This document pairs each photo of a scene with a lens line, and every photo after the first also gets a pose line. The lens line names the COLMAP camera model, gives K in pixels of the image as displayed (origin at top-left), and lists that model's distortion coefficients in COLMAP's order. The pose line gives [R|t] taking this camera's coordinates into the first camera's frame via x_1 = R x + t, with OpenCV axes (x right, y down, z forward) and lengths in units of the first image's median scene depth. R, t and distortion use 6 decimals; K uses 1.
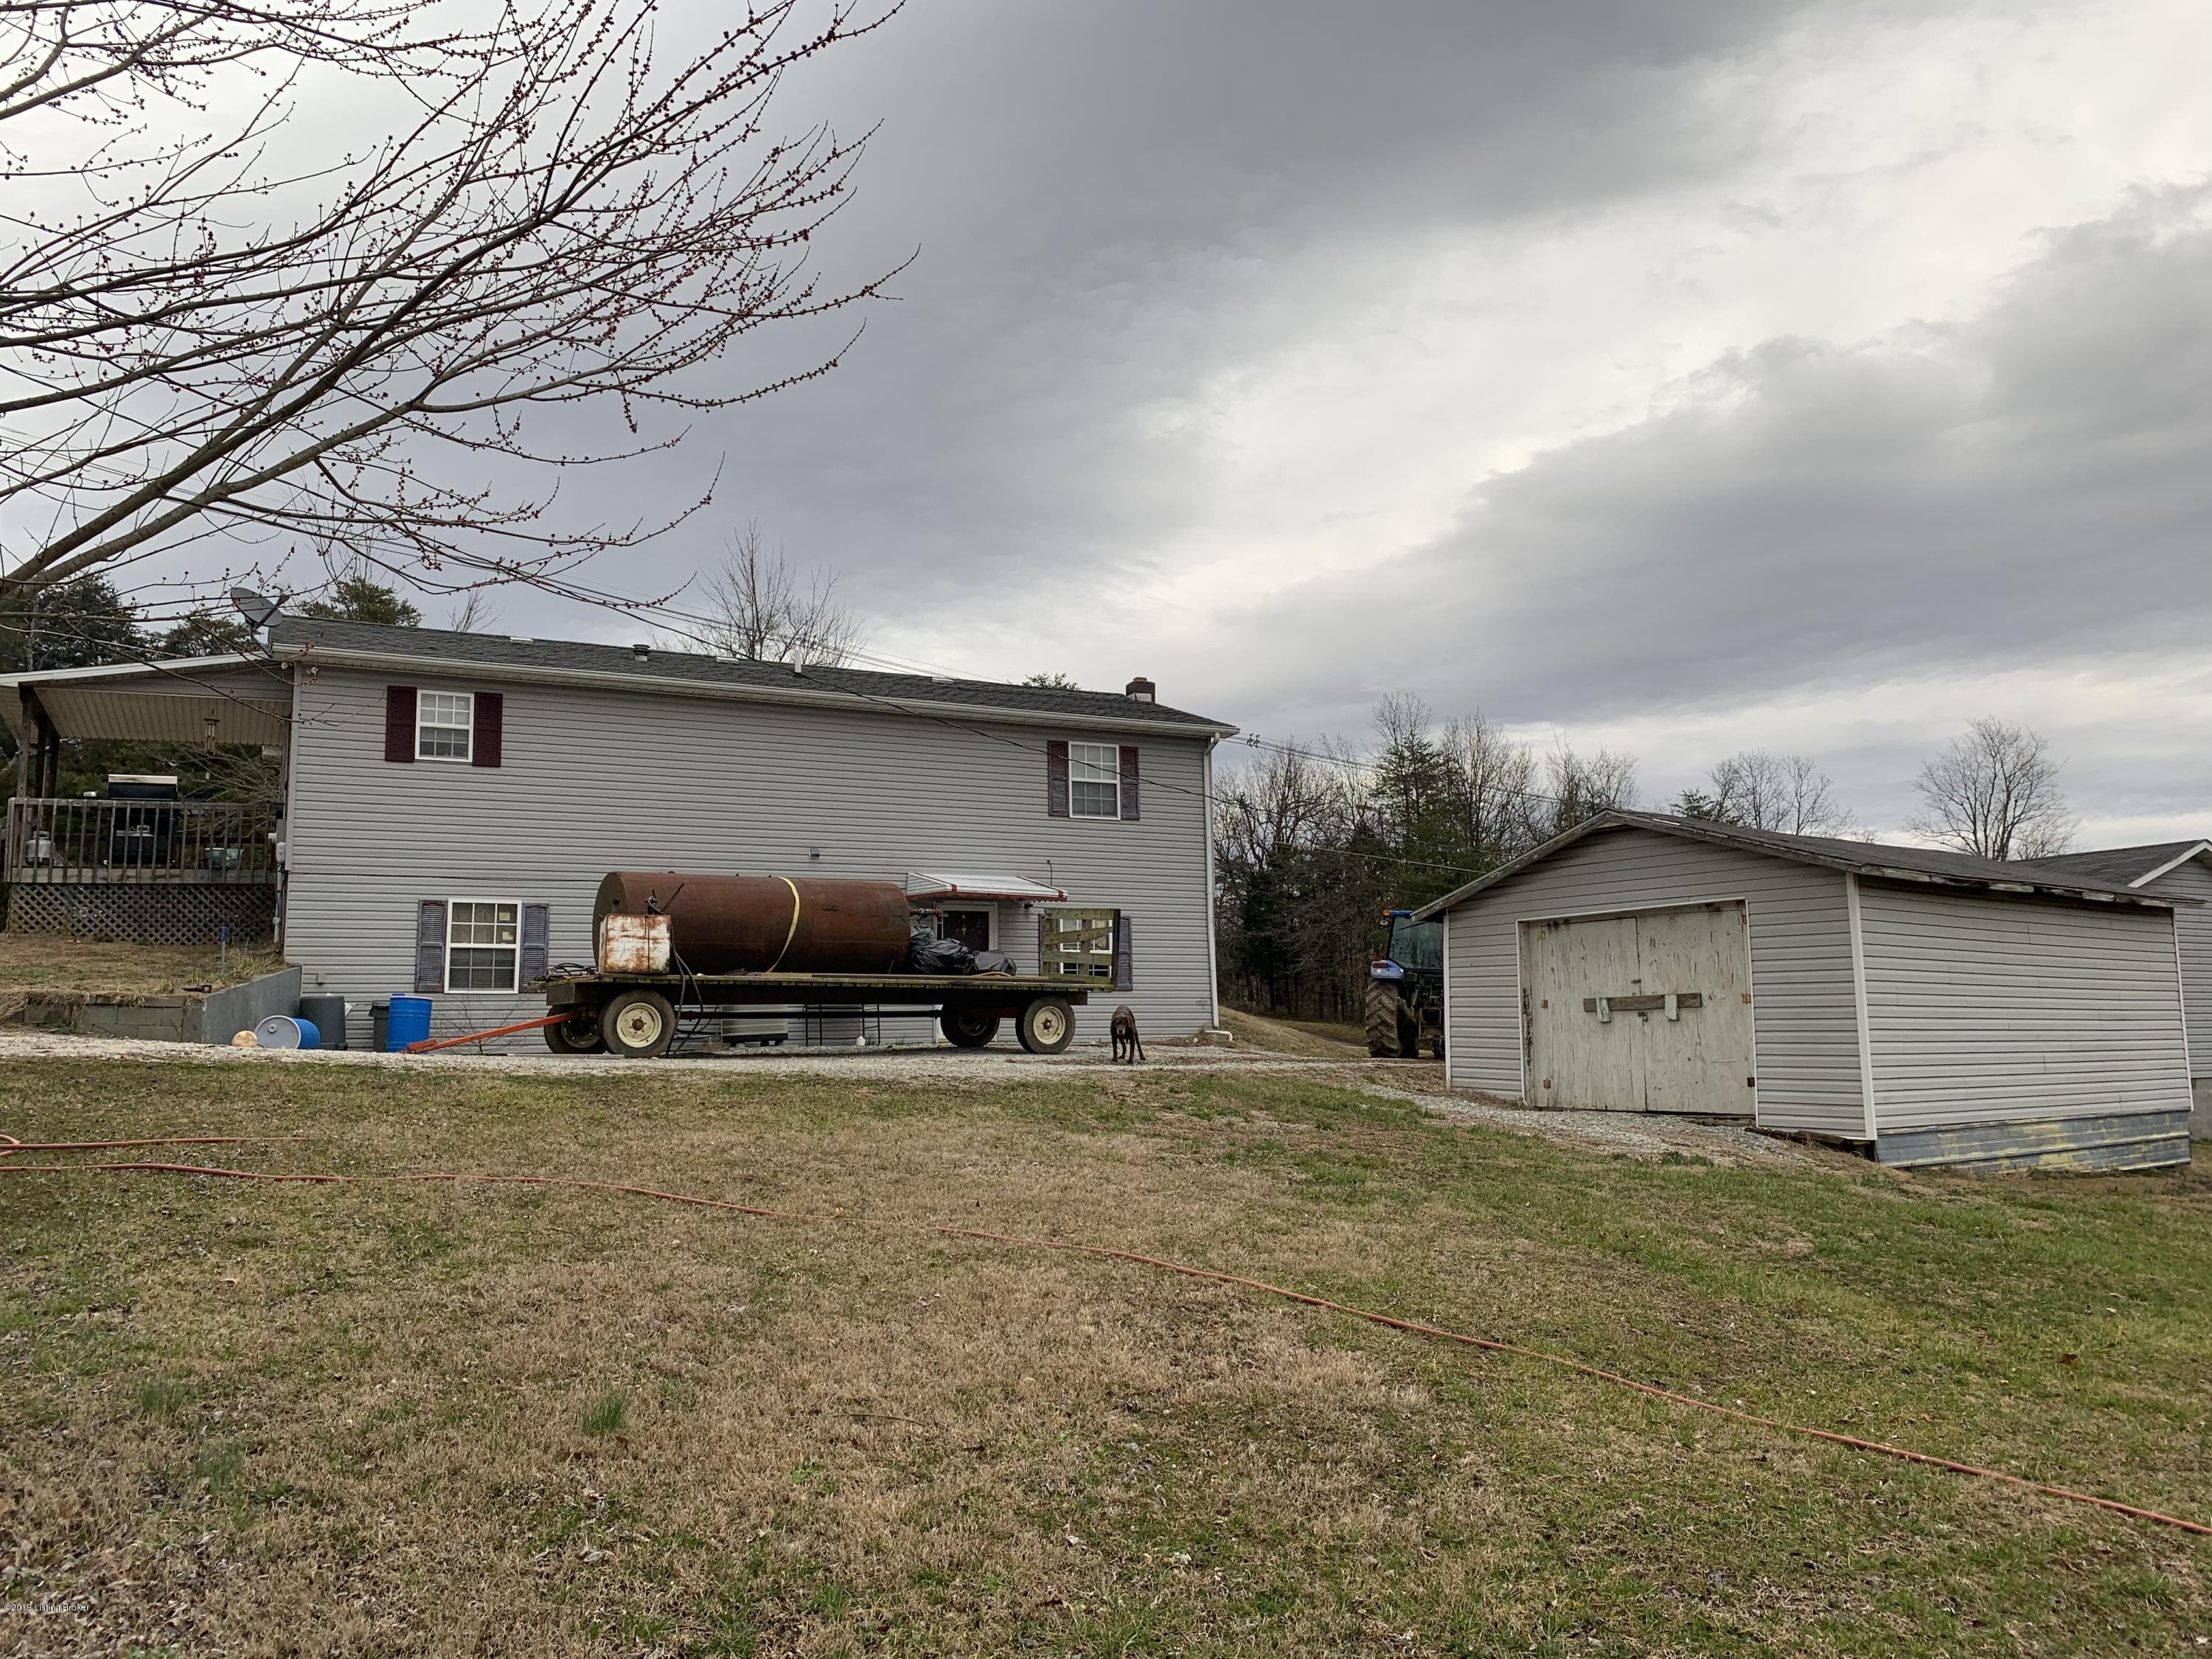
lens RADIAL K [[1709.1, 0, 1104.2], [0, 1709.1, 828.5], [0, 0, 1]] dist [0.001288, 0.001920]
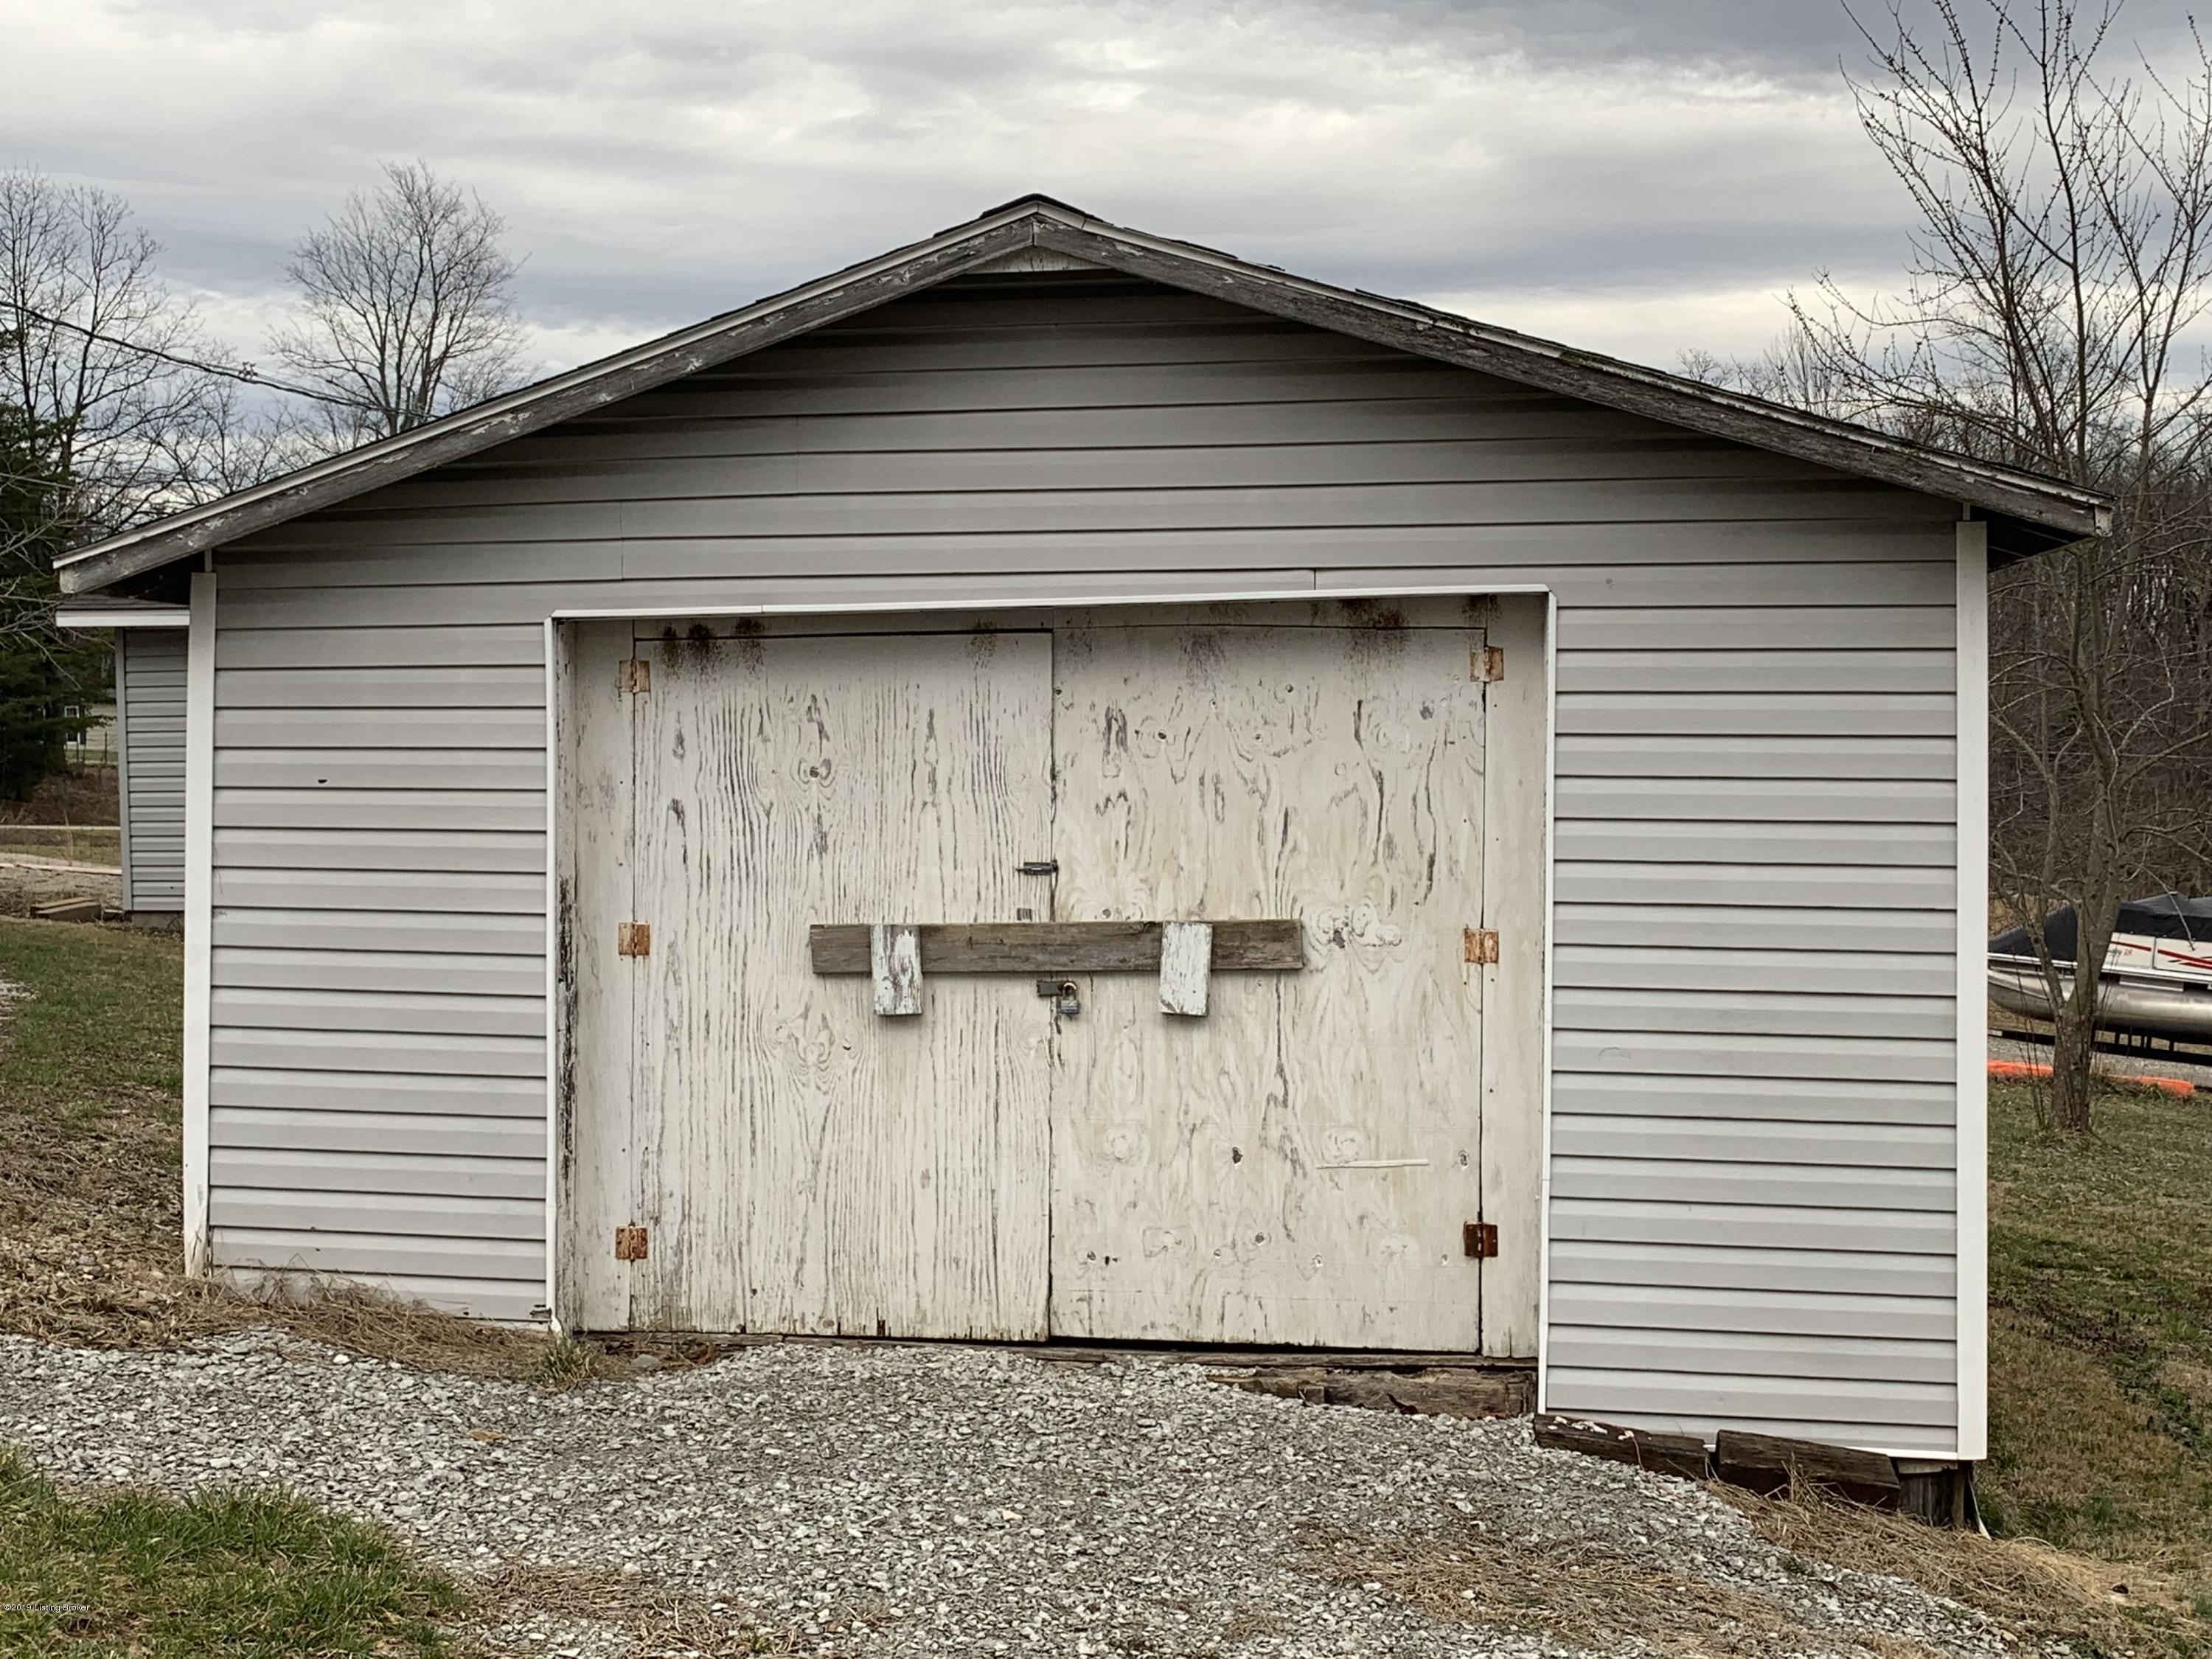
lens RADIAL K [[2945.3, 0, 1105.7], [0, 2945.3, 821.6], [0, 0, 1]] dist [0.076223, 0.000000]
pose [[0.719889, -0.024356, 0.693662, -0.002227], [-0.089285, 0.987832, 0.127346, 0.022028], [-0.688323, -0.153609, 0.708954, 0.659398]]
